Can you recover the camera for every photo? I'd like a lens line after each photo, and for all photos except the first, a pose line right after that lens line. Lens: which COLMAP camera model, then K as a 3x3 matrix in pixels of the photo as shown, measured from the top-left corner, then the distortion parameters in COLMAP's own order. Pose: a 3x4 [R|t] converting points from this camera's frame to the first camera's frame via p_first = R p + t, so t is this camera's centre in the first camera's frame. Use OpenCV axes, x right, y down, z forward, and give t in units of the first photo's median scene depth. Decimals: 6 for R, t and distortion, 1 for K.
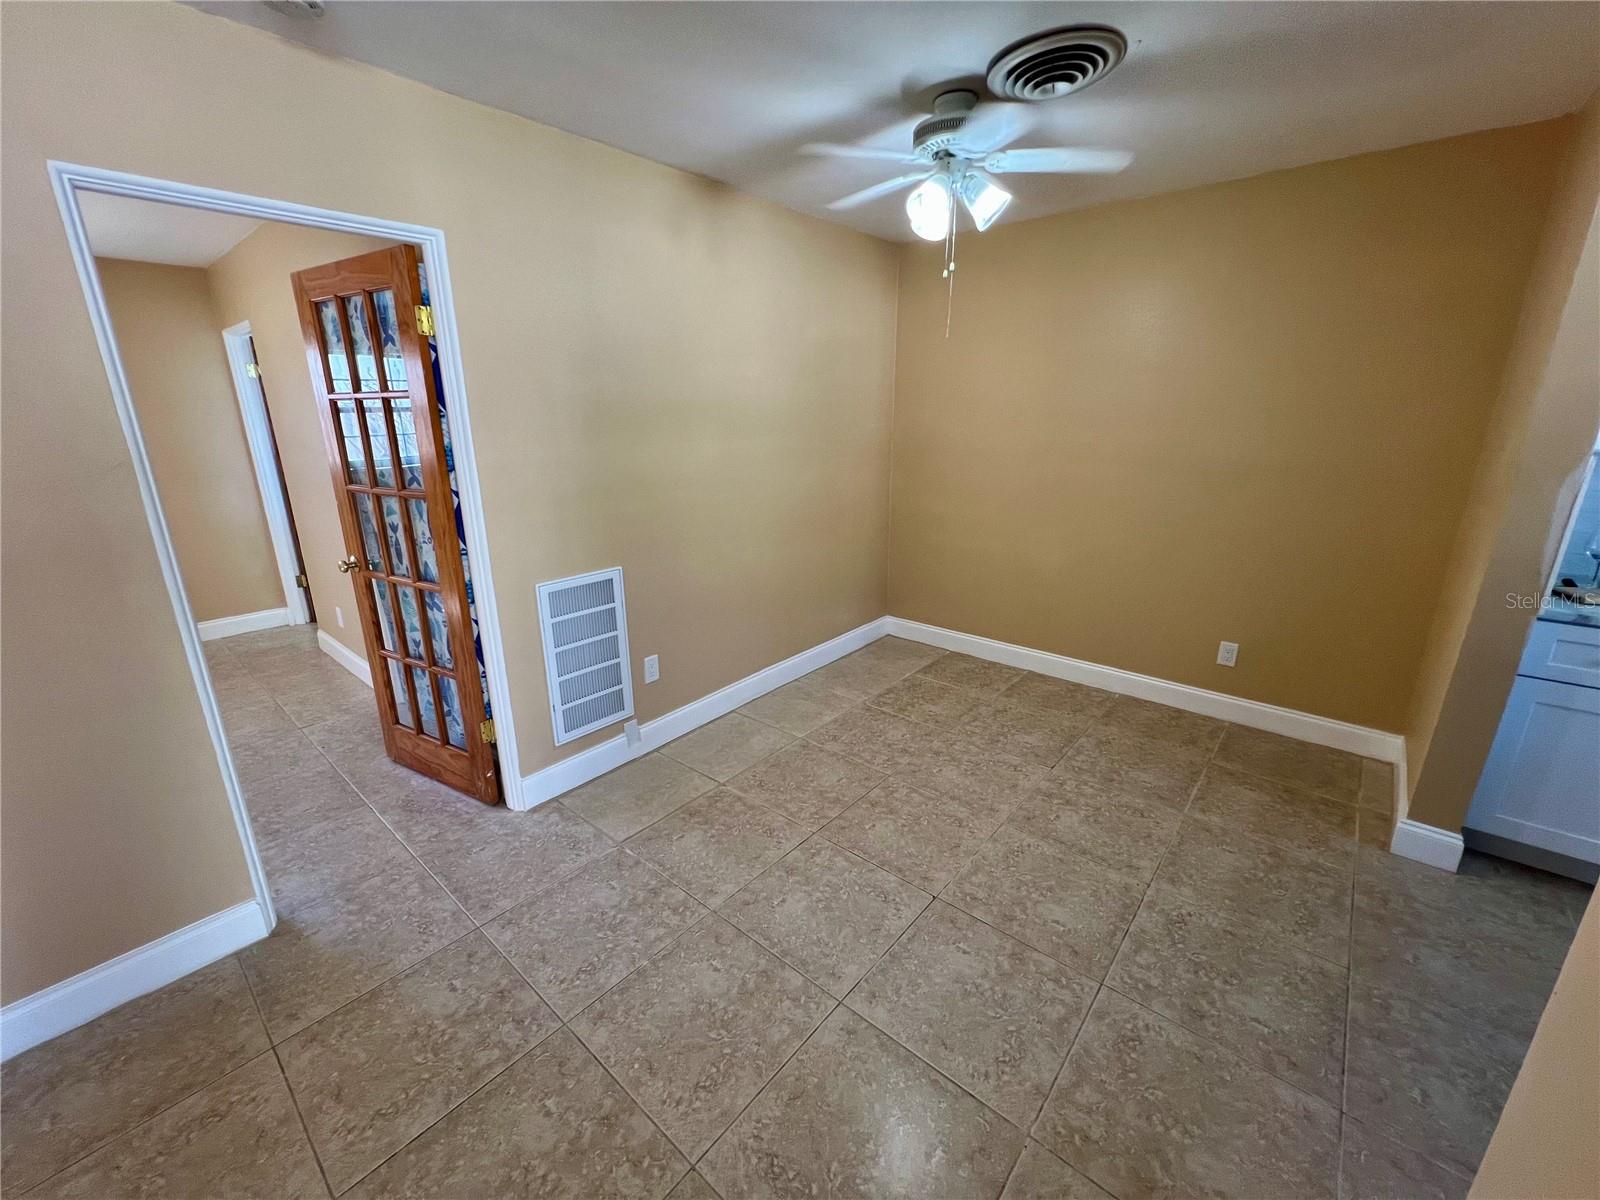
lens RADIAL K [[645.0, 0, 796.5], [0, 645.0, 589.3], [0, 0, 1]] dist [-0.001882, 0.000535]
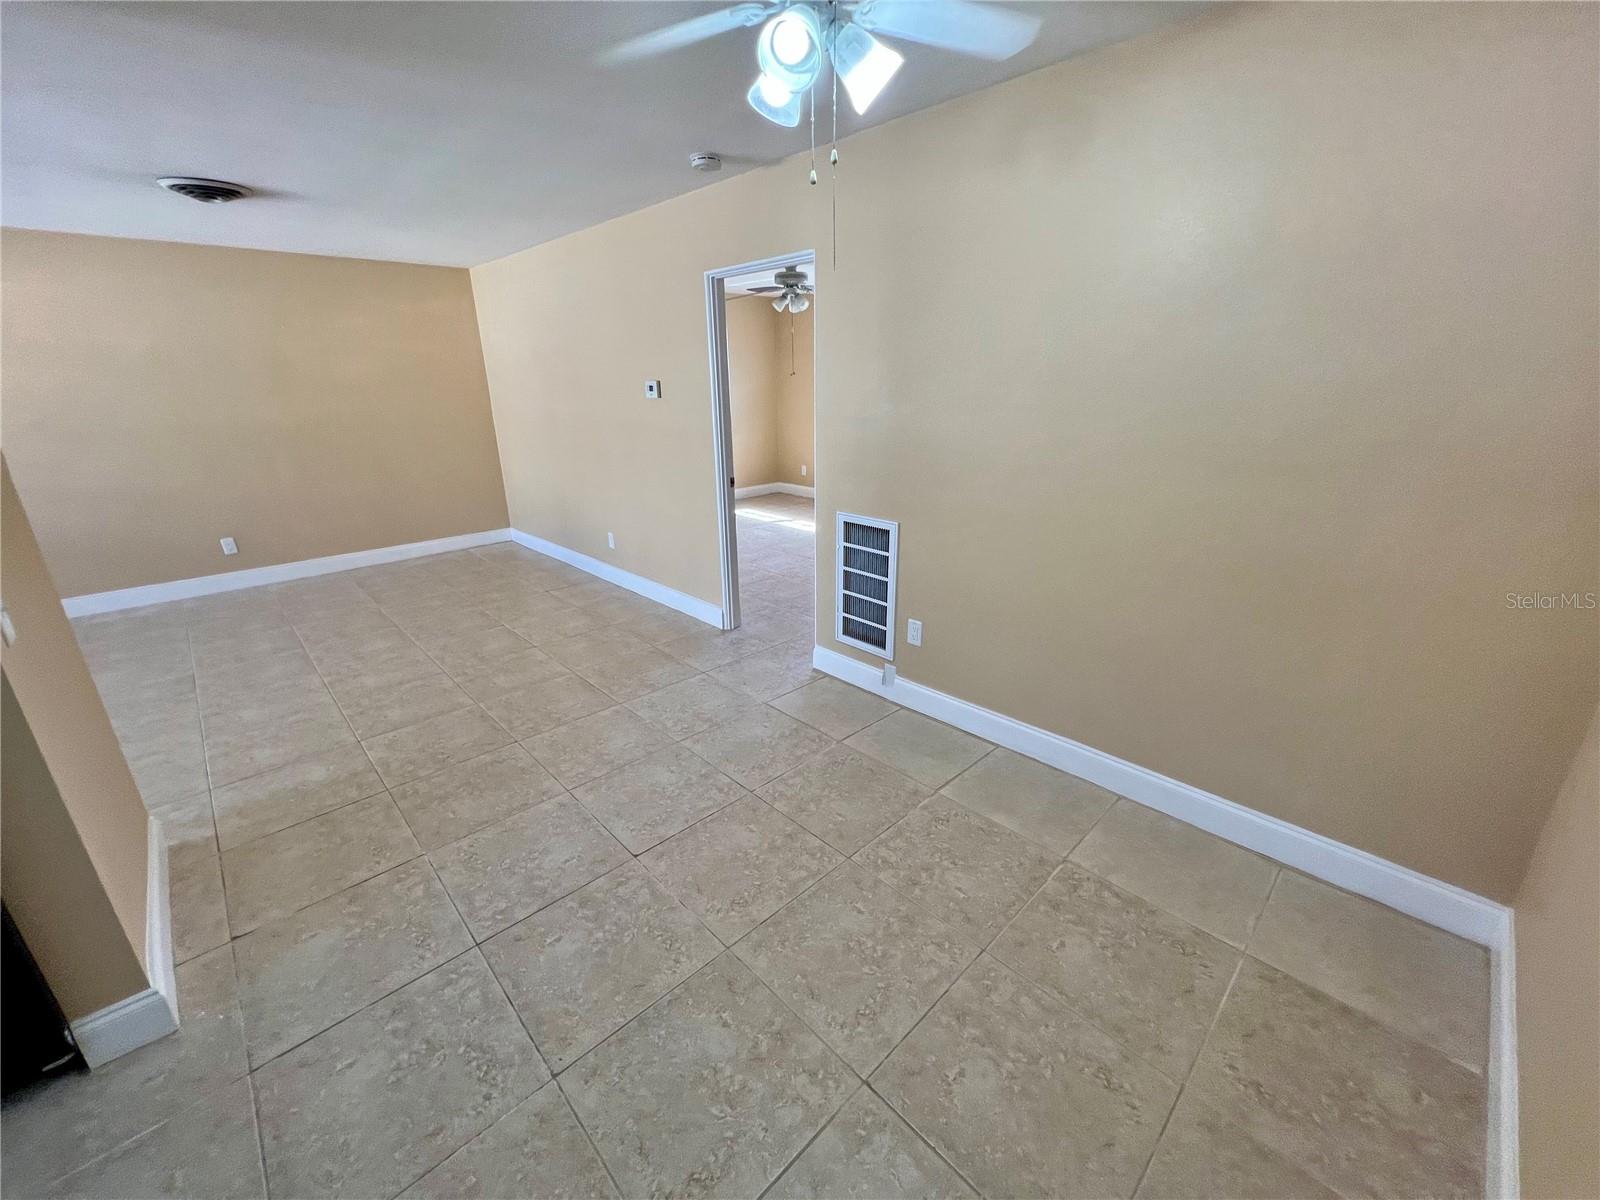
lens RADIAL K [[645.0, 0, 798.0], [0, 645.0, 590.1], [0, 0, 1]] dist [-0.001882, 0.000535]
pose [[-0.091663, 0.326948, -0.940586, 0.820717], [-0.253759, 0.905709, 0.339554, -0.266427], [0.962914, 0.269807, -0.000054, 0.904134]]
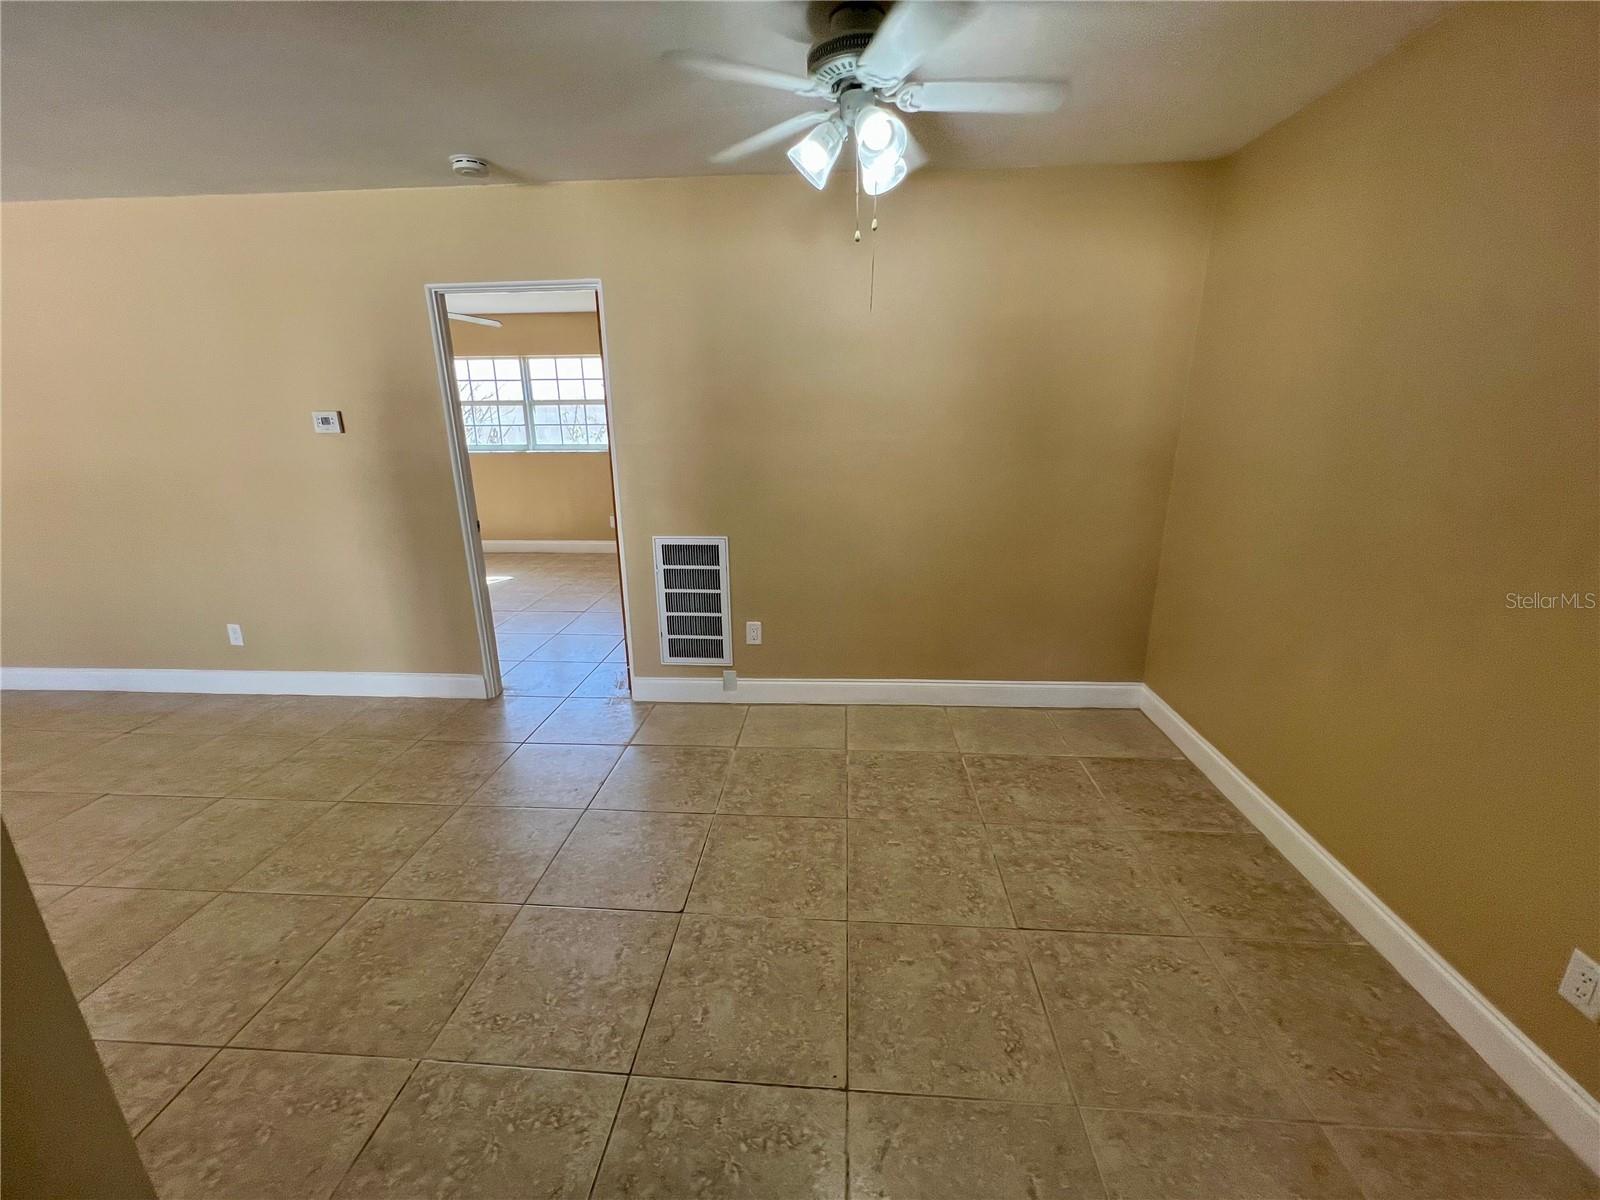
lens RADIAL K [[645.0, 0, 797.2], [0, 645.0, 589.3], [0, 0, 1]] dist [-0.001882, 0.000535]
pose [[0.599288, 0.219780, -0.769773, 0.755445], [-0.211315, 0.970900, 0.112690, -0.105462], [0.772140, 0.095131, 0.628291, 0.384943]]
